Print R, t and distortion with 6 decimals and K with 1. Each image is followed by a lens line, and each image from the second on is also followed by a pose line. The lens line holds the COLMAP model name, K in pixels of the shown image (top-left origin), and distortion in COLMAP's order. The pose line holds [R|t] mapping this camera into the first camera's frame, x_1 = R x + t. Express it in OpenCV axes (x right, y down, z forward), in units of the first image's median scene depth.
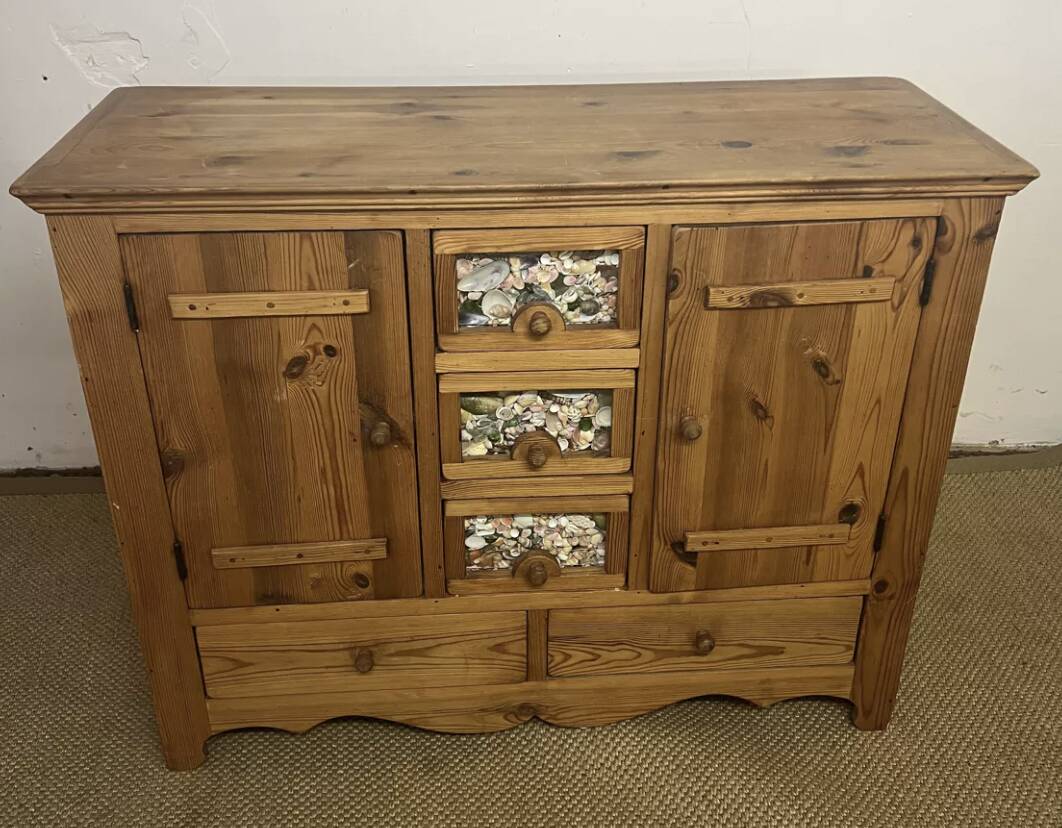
lens RADIAL K [[1062.2, 0, 542.1], [0, 1062.2, 348.7], [0, 0, 1]] dist [0.089203, 0.000000]
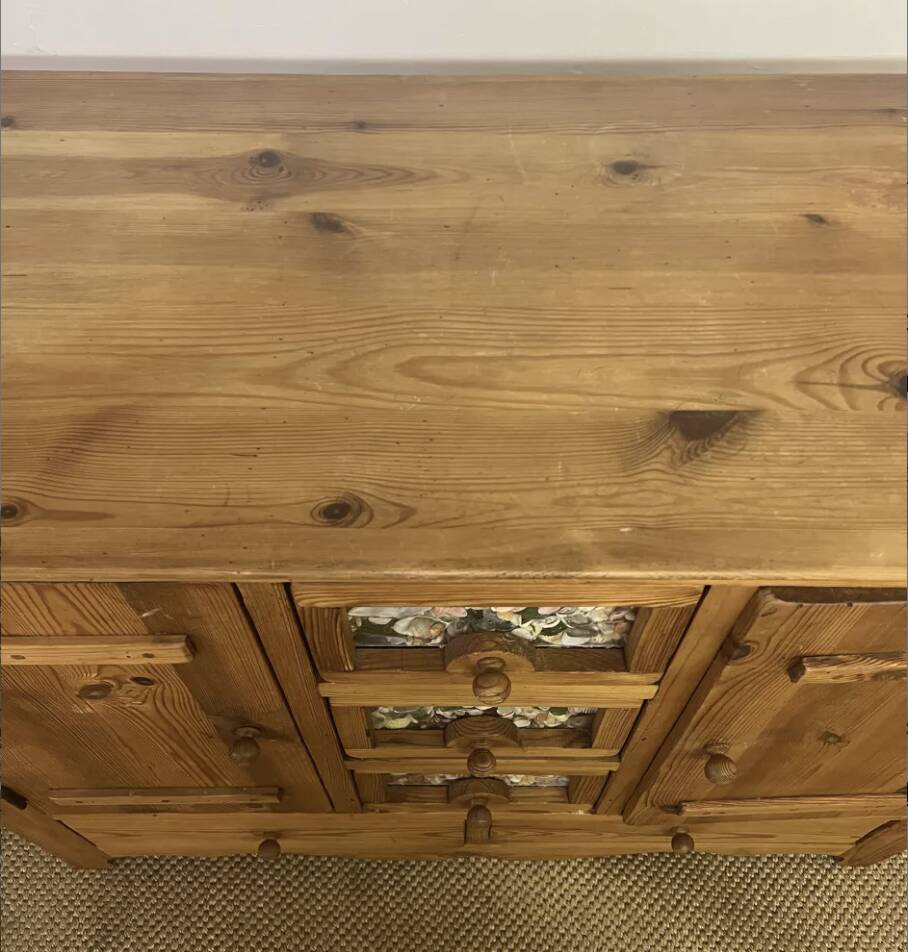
lens RADIAL K [[913.6, 0, 465.6], [0, 913.6, 511.6], [0, 0, 1]] dist [0.016155, 0.000000]
pose [[0.997480, 0.061288, -0.035733, -0.003772], [-0.034704, 0.860834, 0.507701, -0.316321], [0.061876, -0.505182, 0.860792, 0.553565]]
